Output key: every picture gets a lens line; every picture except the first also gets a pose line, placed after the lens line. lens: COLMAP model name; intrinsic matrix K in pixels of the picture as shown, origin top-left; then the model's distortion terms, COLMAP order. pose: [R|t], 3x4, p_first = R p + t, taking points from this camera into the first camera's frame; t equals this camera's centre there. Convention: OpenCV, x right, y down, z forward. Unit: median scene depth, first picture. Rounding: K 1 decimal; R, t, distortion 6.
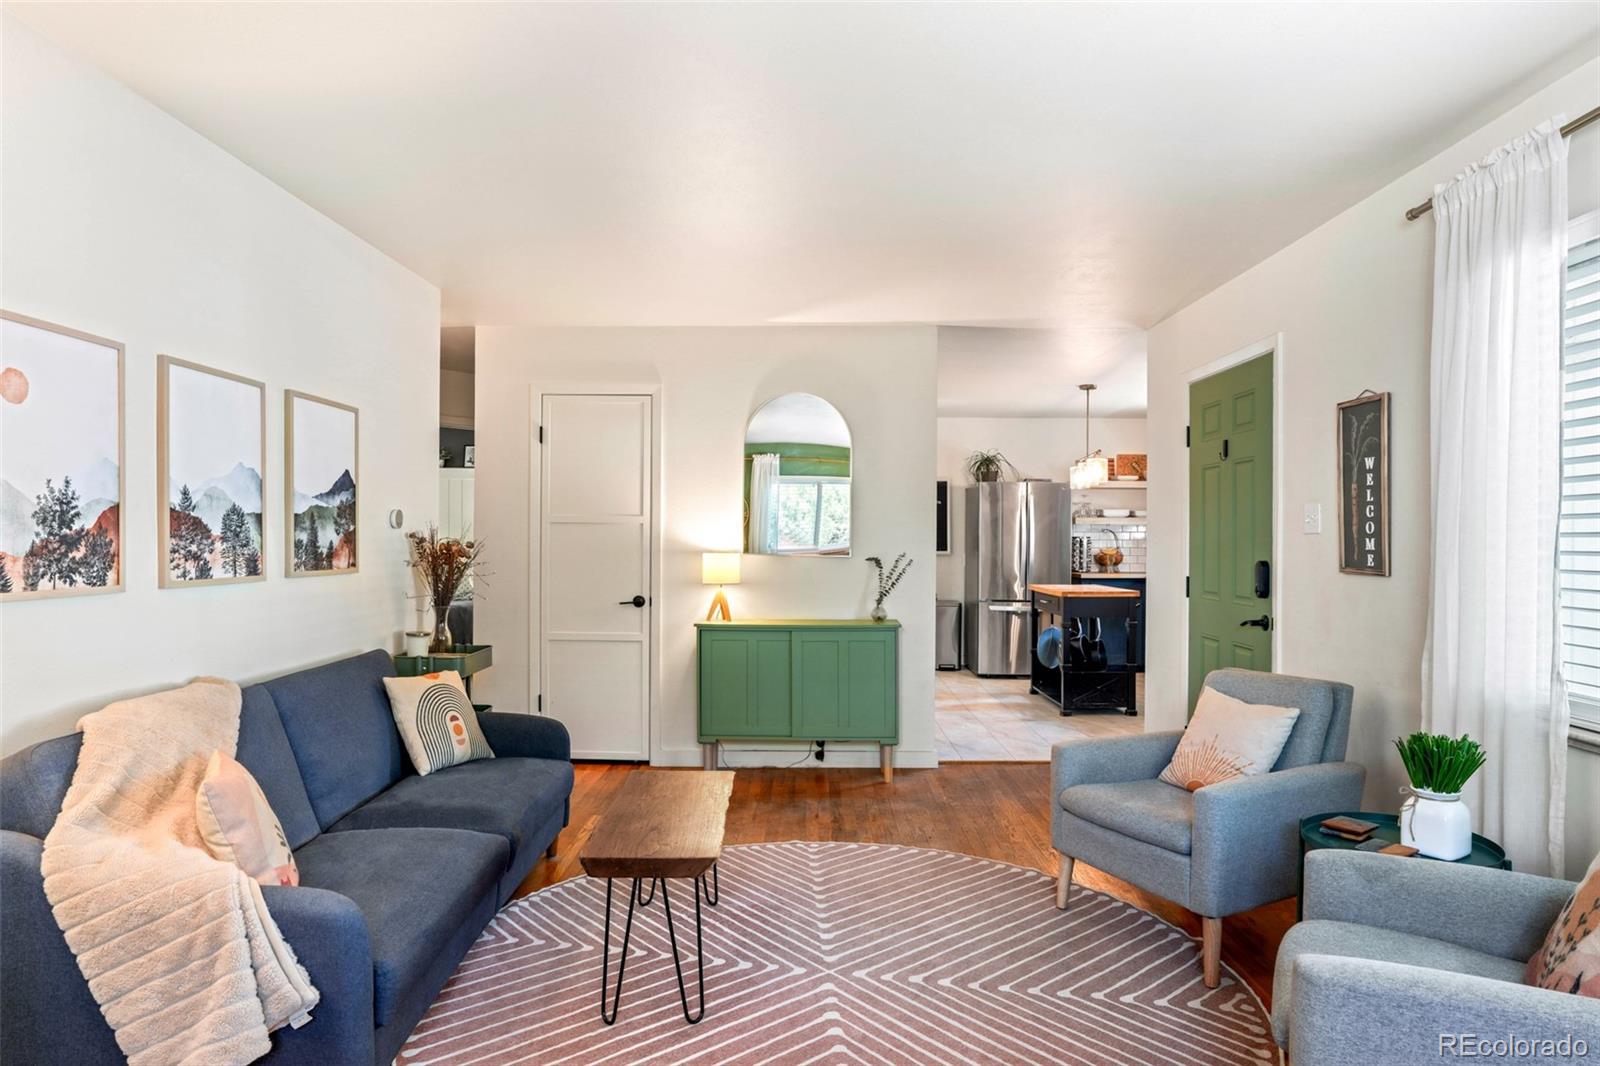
lens RADIAL K [[974.2, 0, 794.7], [0, 974.2, 540.2], [0, 0, 1]] dist [-0.003917, 0.000247]
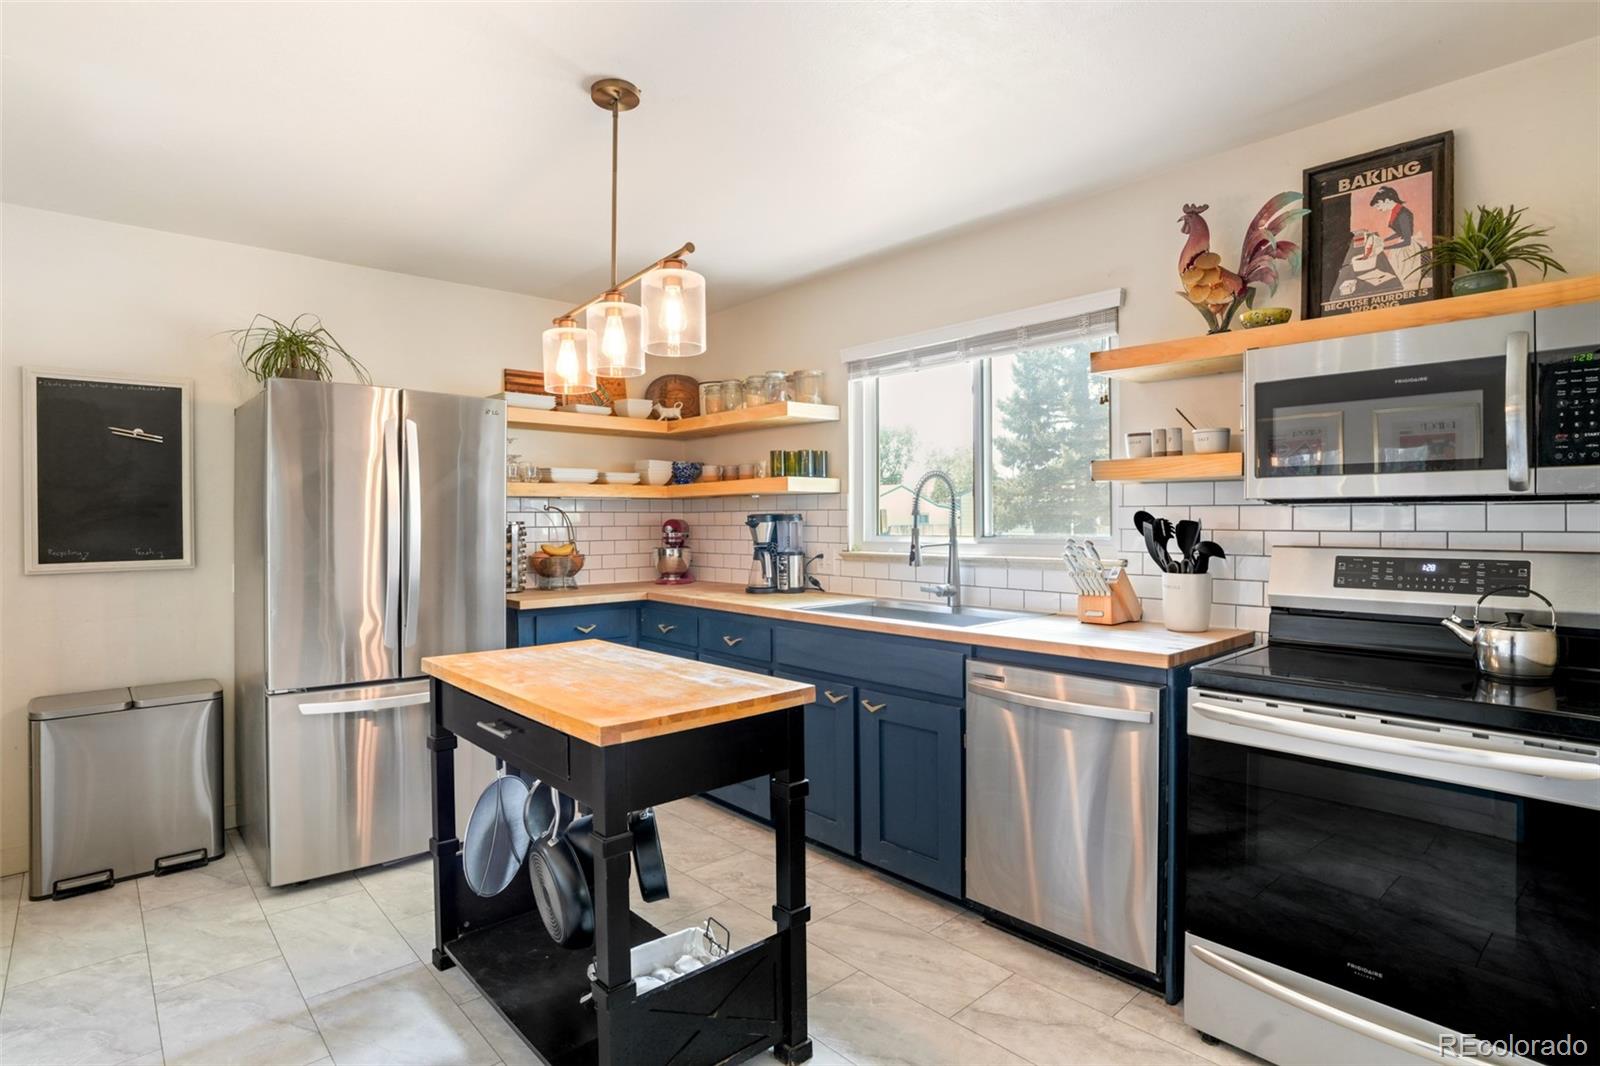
lens RADIAL K [[794.7, 0, 799.8], [0, 794.7, 529.3], [0, 0, 1]] dist [-0.061135, 0.027637]
pose [[0.732042, -0.011791, 0.681157, 0.128814], [0.013116, 0.999909, 0.003212, 0.001134], [-0.681133, 0.006583, 0.732130, 0.603218]]
